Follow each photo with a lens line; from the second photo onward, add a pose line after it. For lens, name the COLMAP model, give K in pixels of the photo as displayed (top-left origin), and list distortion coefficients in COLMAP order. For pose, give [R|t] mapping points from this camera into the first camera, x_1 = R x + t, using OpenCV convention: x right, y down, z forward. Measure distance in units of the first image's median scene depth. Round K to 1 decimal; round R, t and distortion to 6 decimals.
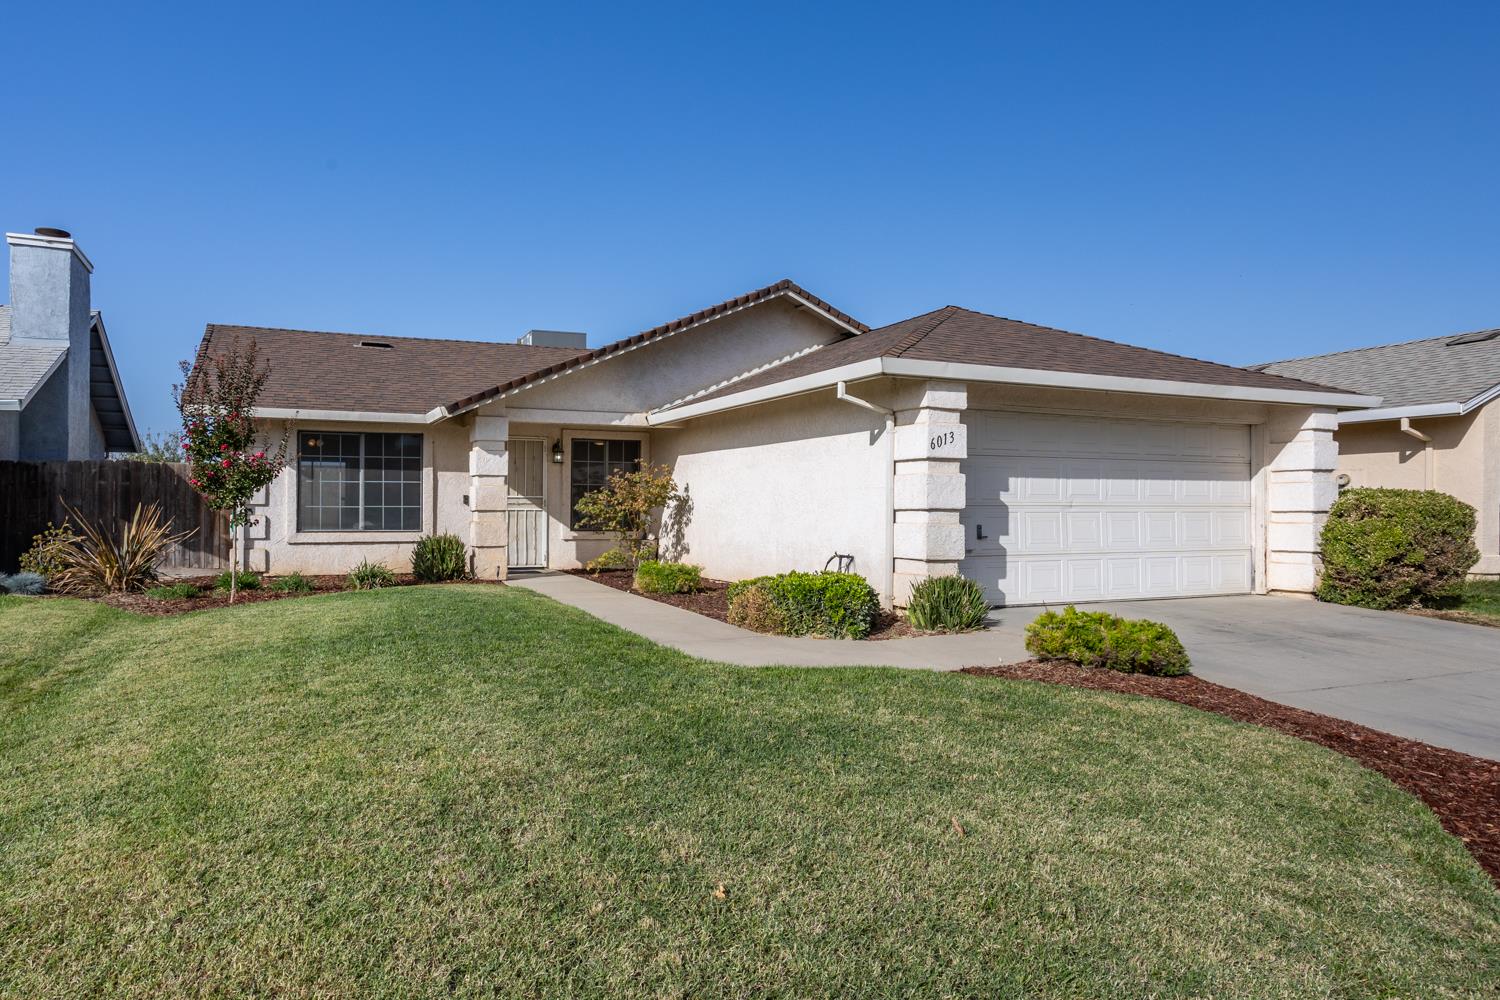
lens RADIAL K [[981.5, 0, 712.8], [0, 981.5, 526.4], [0, 0, 1]] dist [-0.040919, 0.042756]
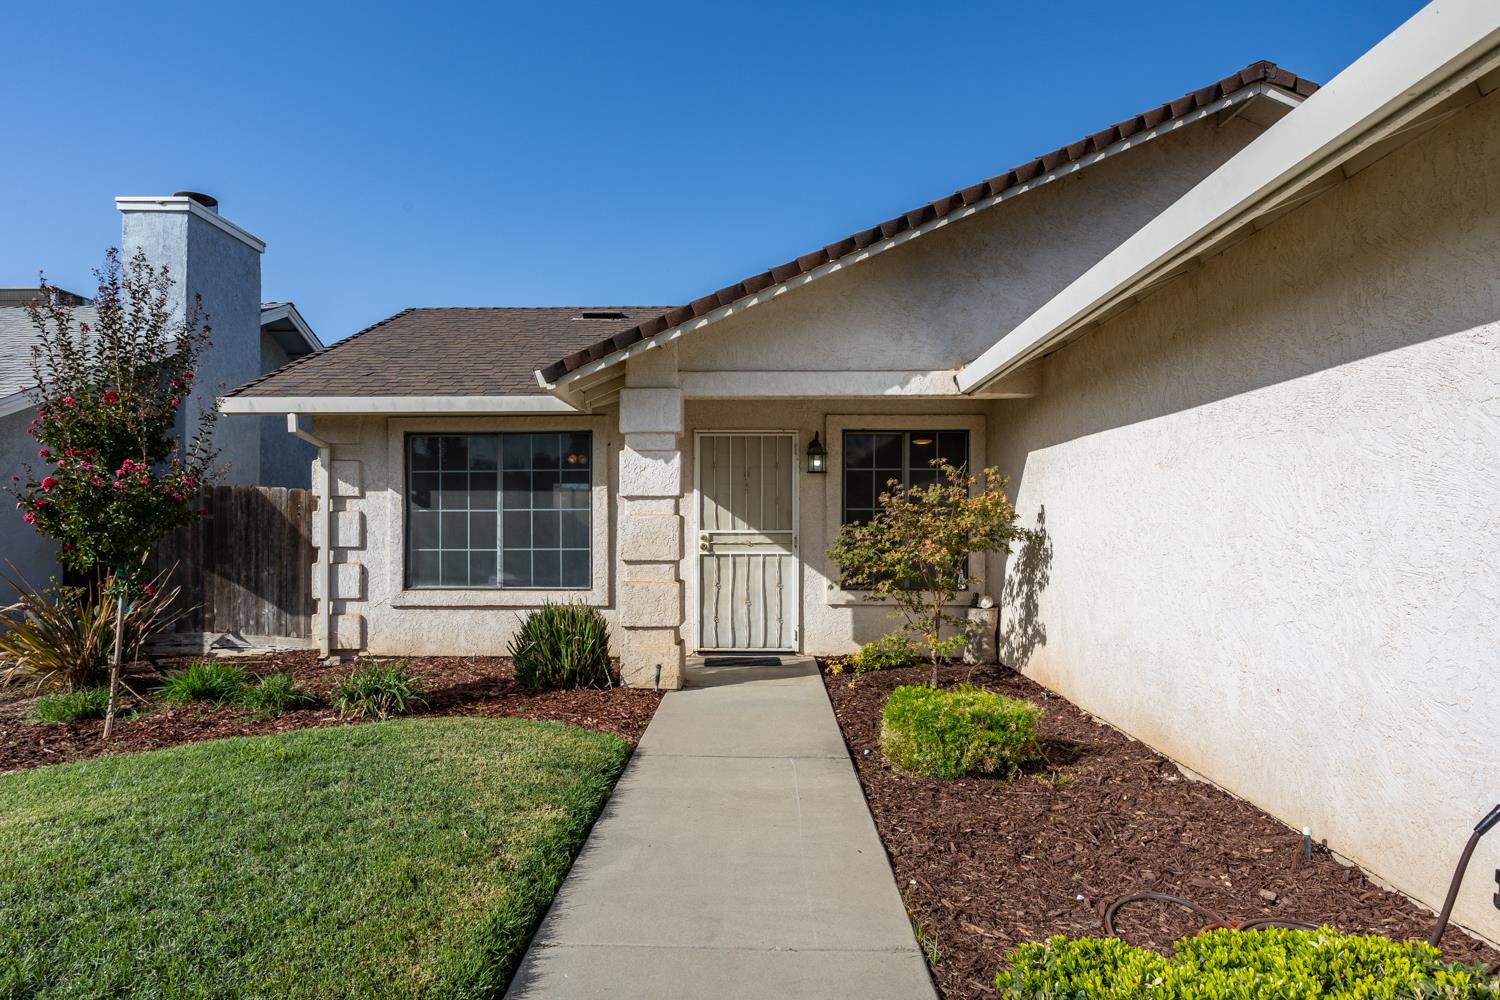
lens RADIAL K [[981.5, 0, 712.8], [0, 981.5, 526.4], [0, 0, 1]] dist [-0.040919, 0.042756]
pose [[0.906641, -0.006483, -0.421853, 0.033992], [-0.002898, 0.999763, -0.021593, -0.022645], [0.421893, 0.020800, 0.906407, 0.498270]]
